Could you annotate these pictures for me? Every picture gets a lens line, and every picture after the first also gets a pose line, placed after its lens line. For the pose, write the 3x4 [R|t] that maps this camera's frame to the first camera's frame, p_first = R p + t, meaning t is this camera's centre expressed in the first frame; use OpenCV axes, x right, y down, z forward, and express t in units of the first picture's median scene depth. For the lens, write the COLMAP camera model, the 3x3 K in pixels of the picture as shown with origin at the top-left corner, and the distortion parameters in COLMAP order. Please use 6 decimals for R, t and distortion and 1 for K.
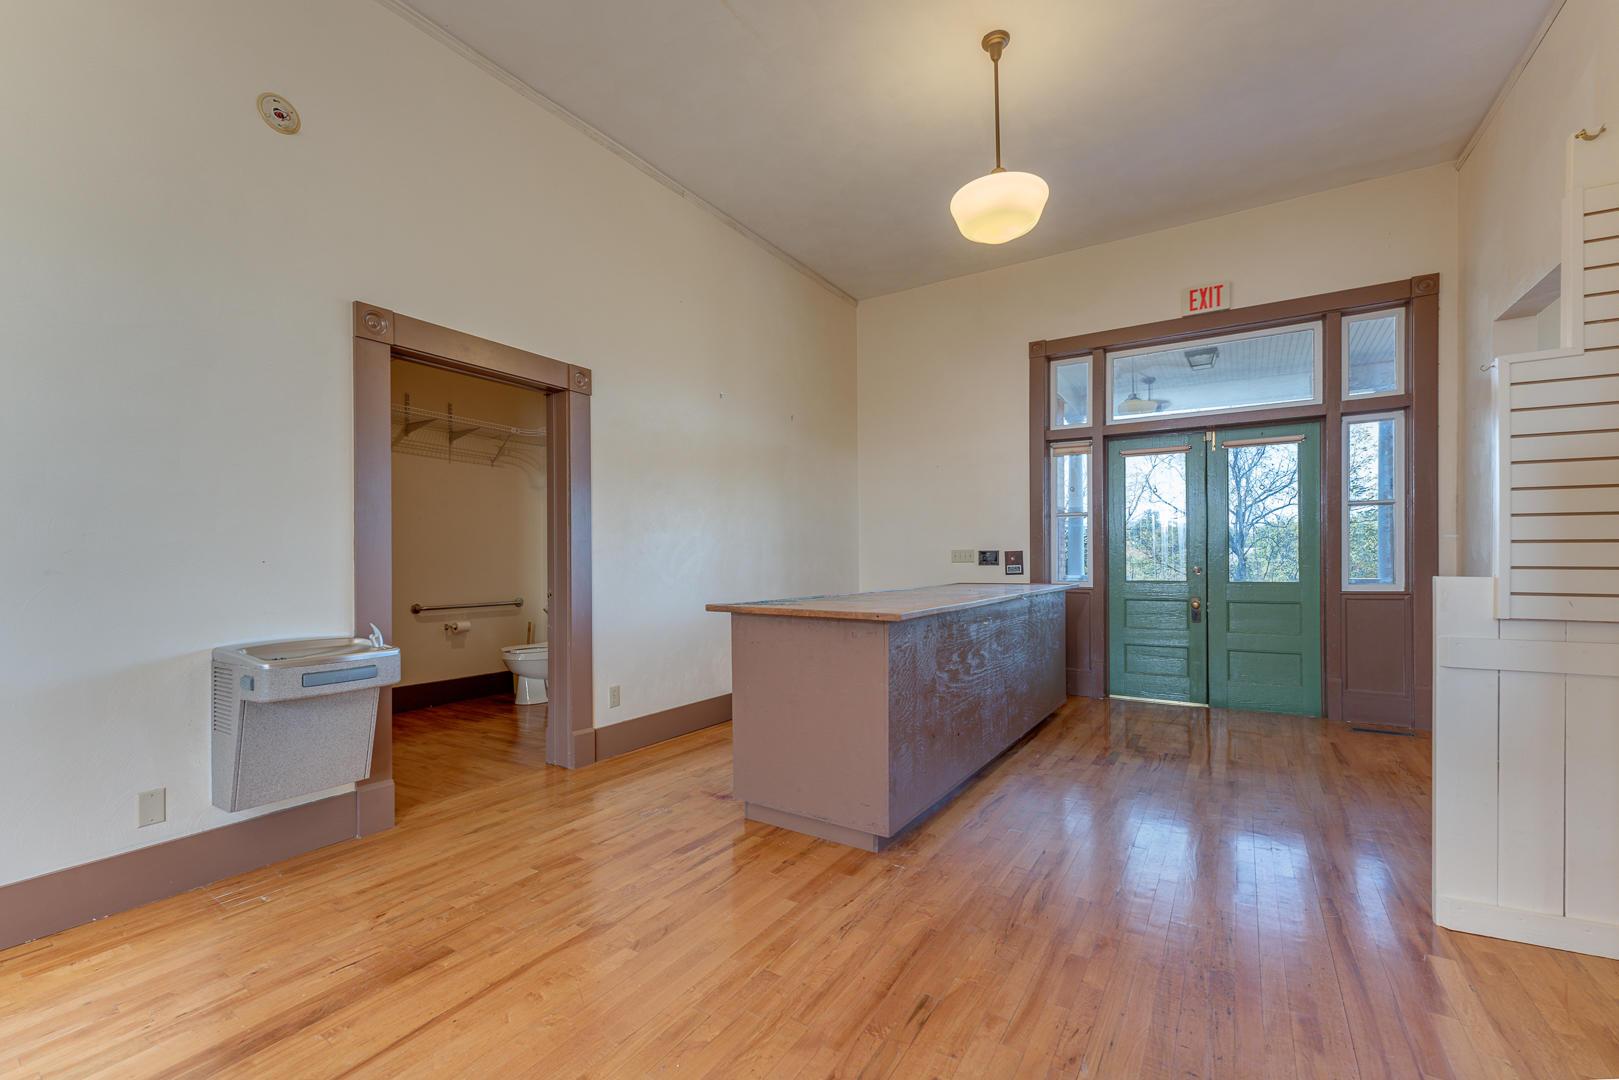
lens RADIAL K [[682.1, 0, 808.1], [0, 682.1, 554.6], [0, 0, 1]] dist [0.004509, -0.000161]
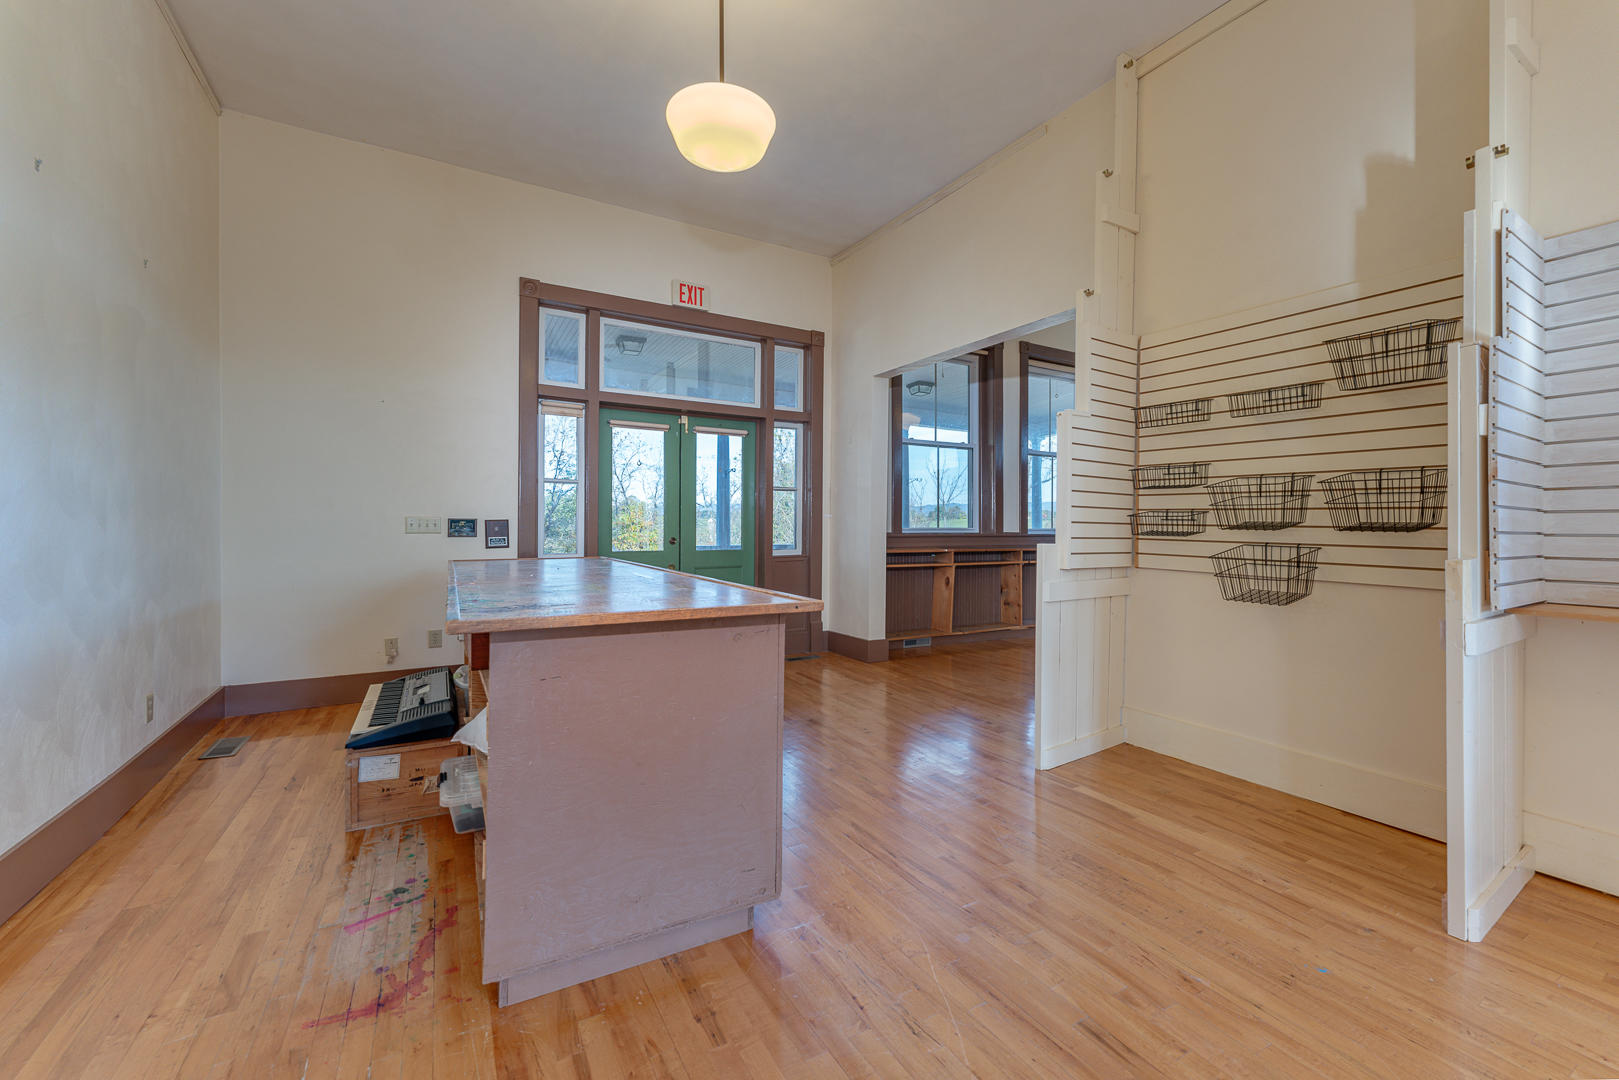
lens RADIAL K [[656.7, 0, 817.8], [0, 656.7, 528.9], [0, 0, 1]] dist [0.002741, 0.000123]
pose [[0.461809, 0.005242, 0.886964, -0.286579], [-0.011424, 0.999935, 0.000038, 0.001556], [-0.886906, -0.010150, 0.461839, 0.350040]]
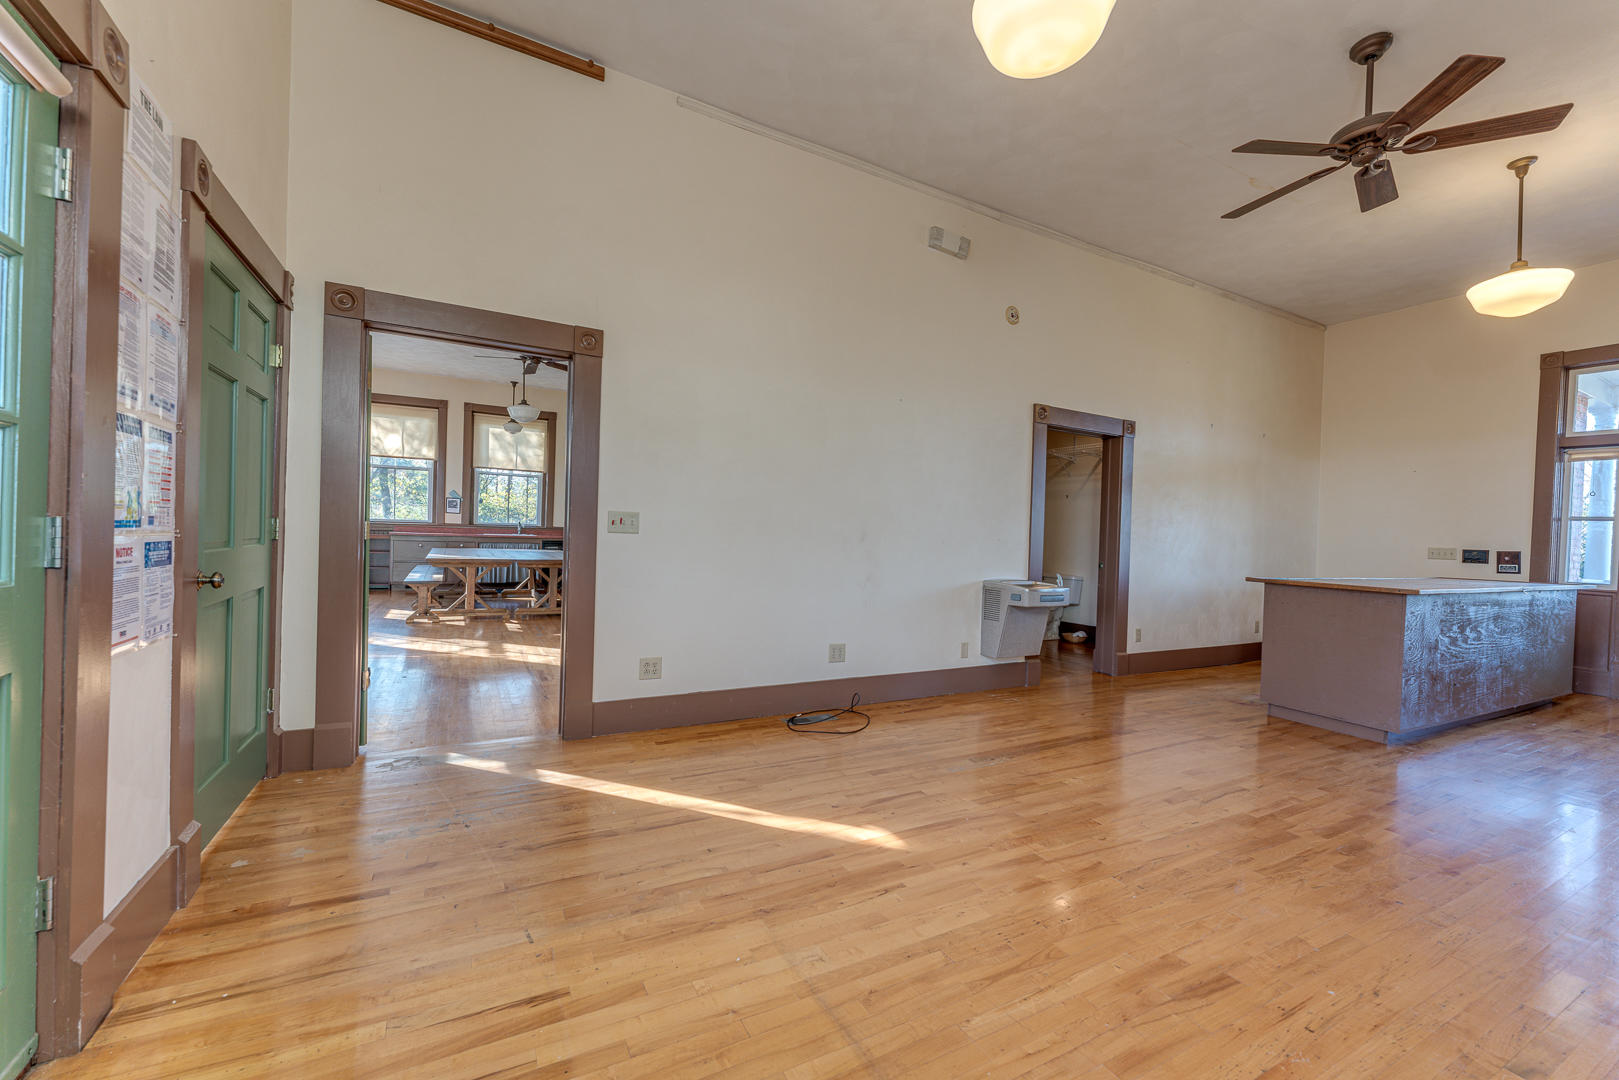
lens RADIAL K [[645.3, 0, 809.5], [0, 645.3, 540.0], [0, 0, 1]] dist [0.003730, 0.000009]
pose [[0.870079, 0.039919, -0.491294, -0.190348], [-0.035657, 0.999201, 0.018040, -0.002746], [0.491621, 0.001822, 0.870807, -0.523392]]
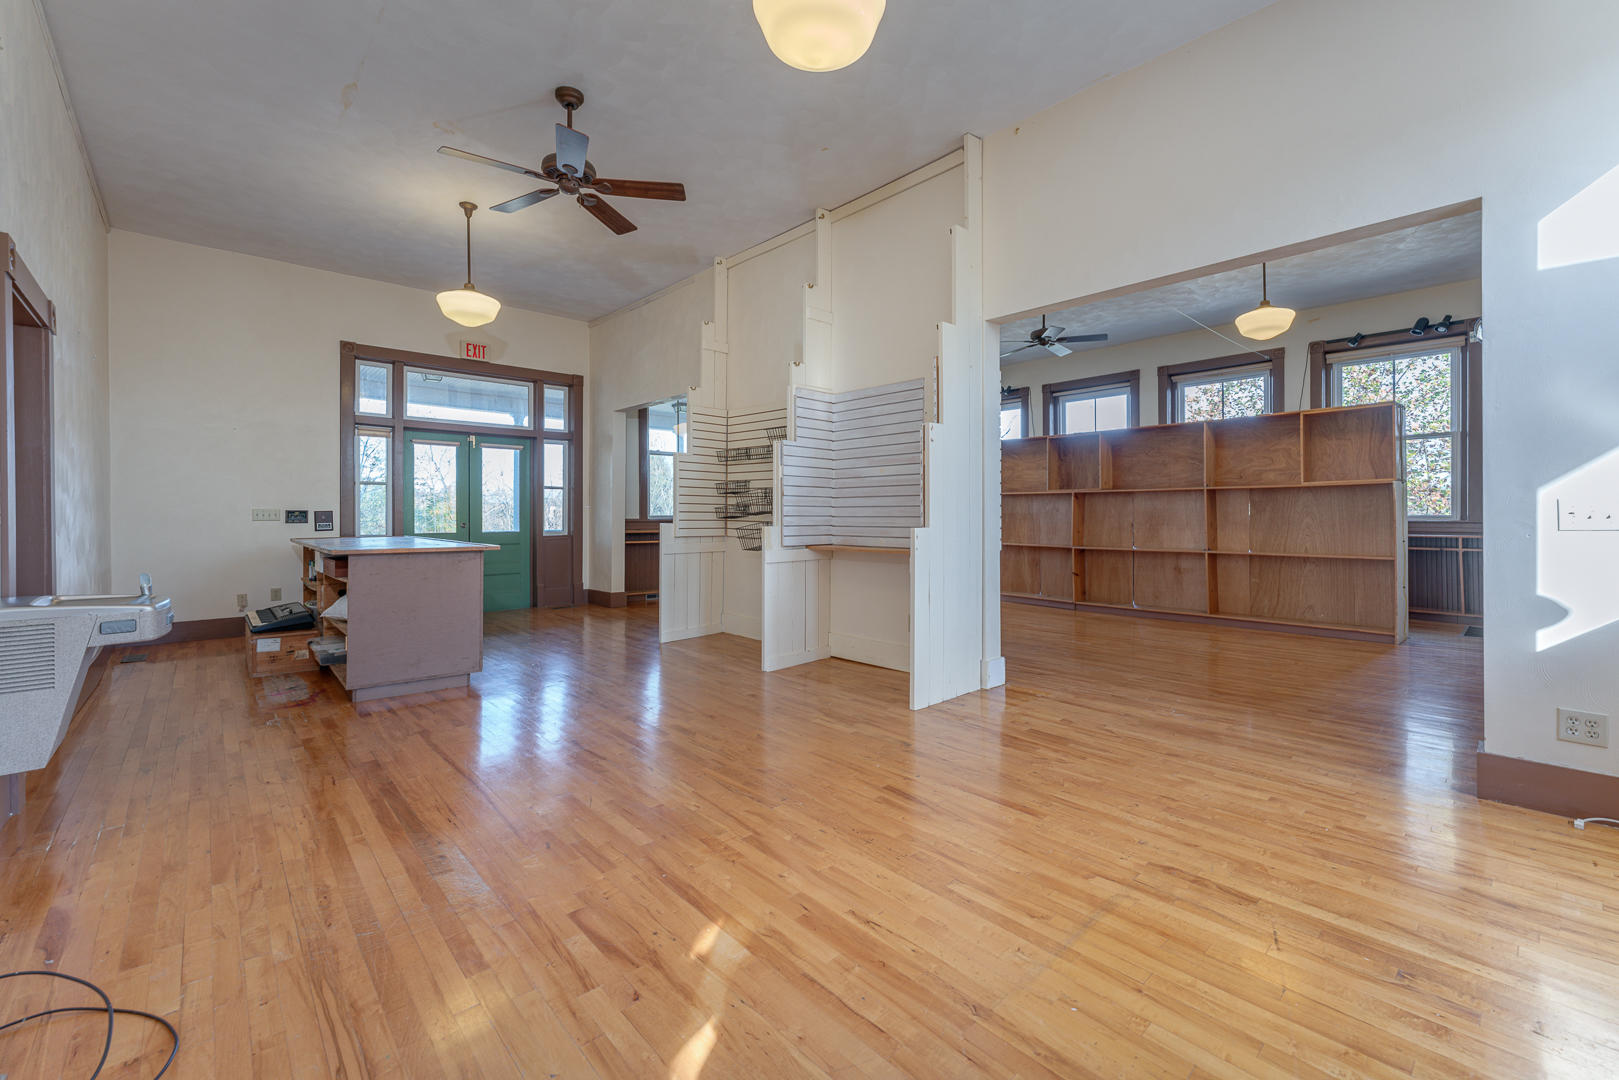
lens RADIAL K [[672.1, 0, 824.8], [0, 672.1, 517.5], [0, 0, 1]] dist [-0.000067, -0.000007]
pose [[0.251557, 0.002441, 0.967840, -0.764361], [-0.005860, 0.999982, -0.001000, 0.002572], [-0.967825, -0.005420, 0.251566, -0.176207]]
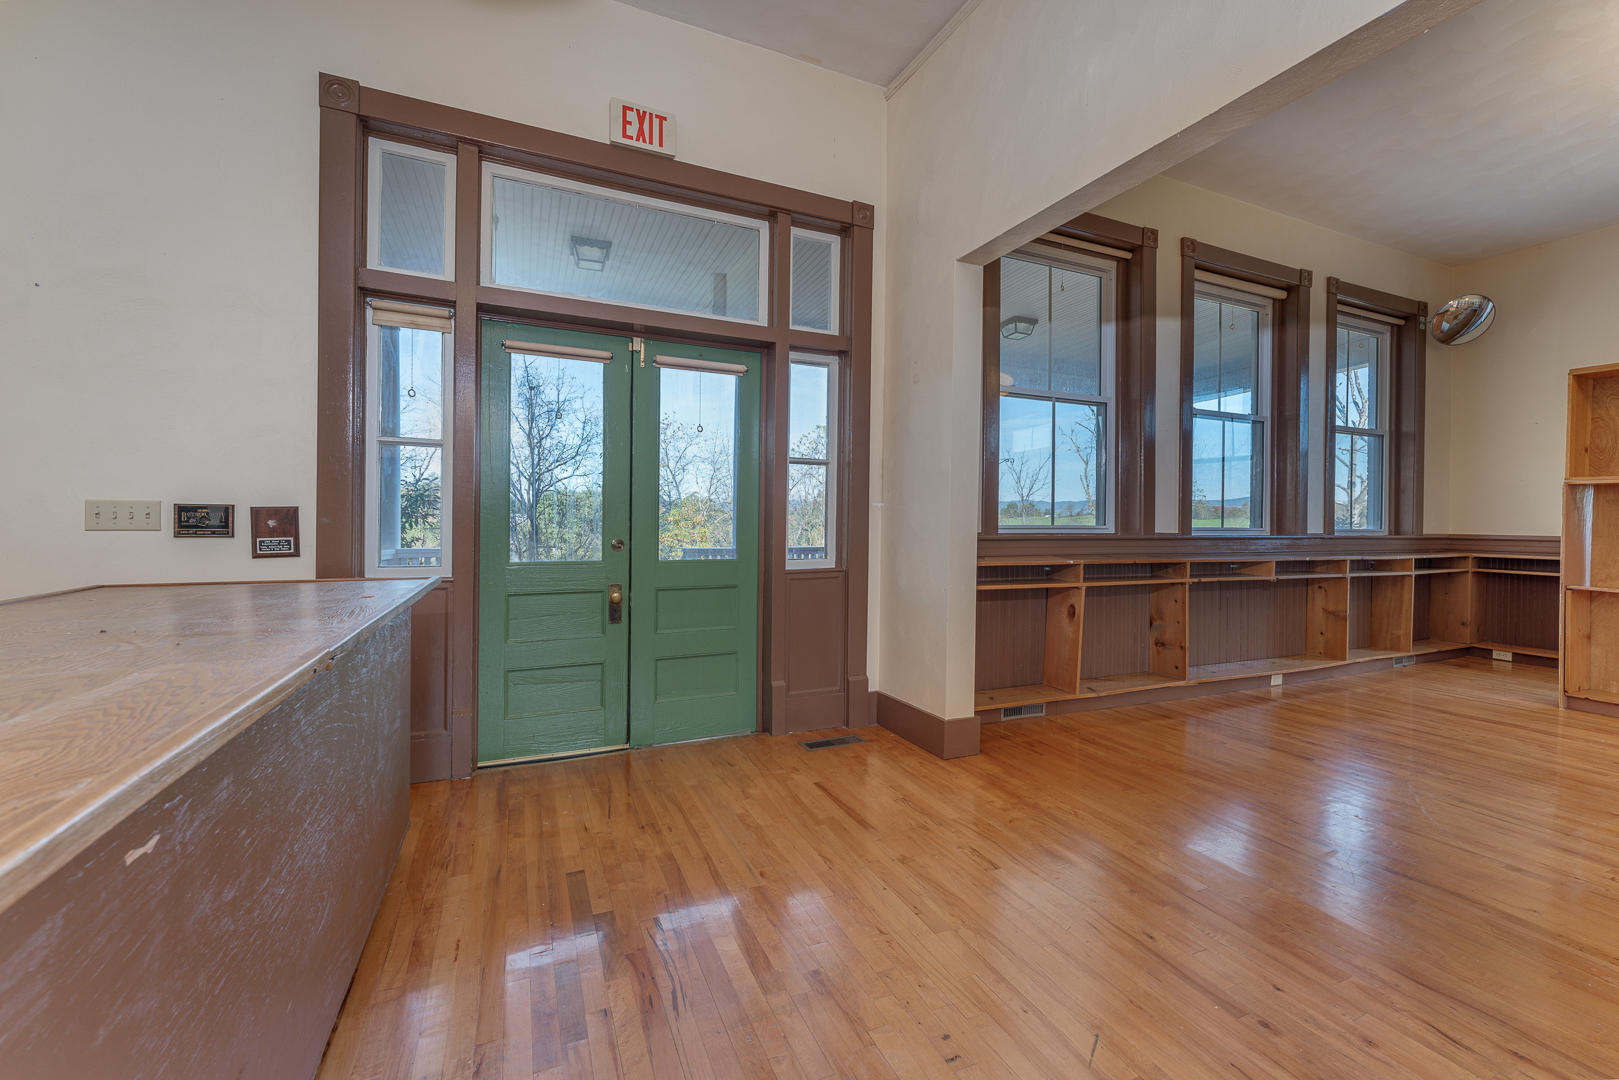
lens RADIAL K [[664.4, 0, 814.7], [0, 664.4, 528.9], [0, 0, 1]] dist [0.000744, 0.000117]
pose [[0.551113, 0.003829, 0.834422, 0.156570], [-0.016709, 0.999840, 0.006448, 0.000697], [-0.834264, -0.017496, 0.551088, 0.550374]]
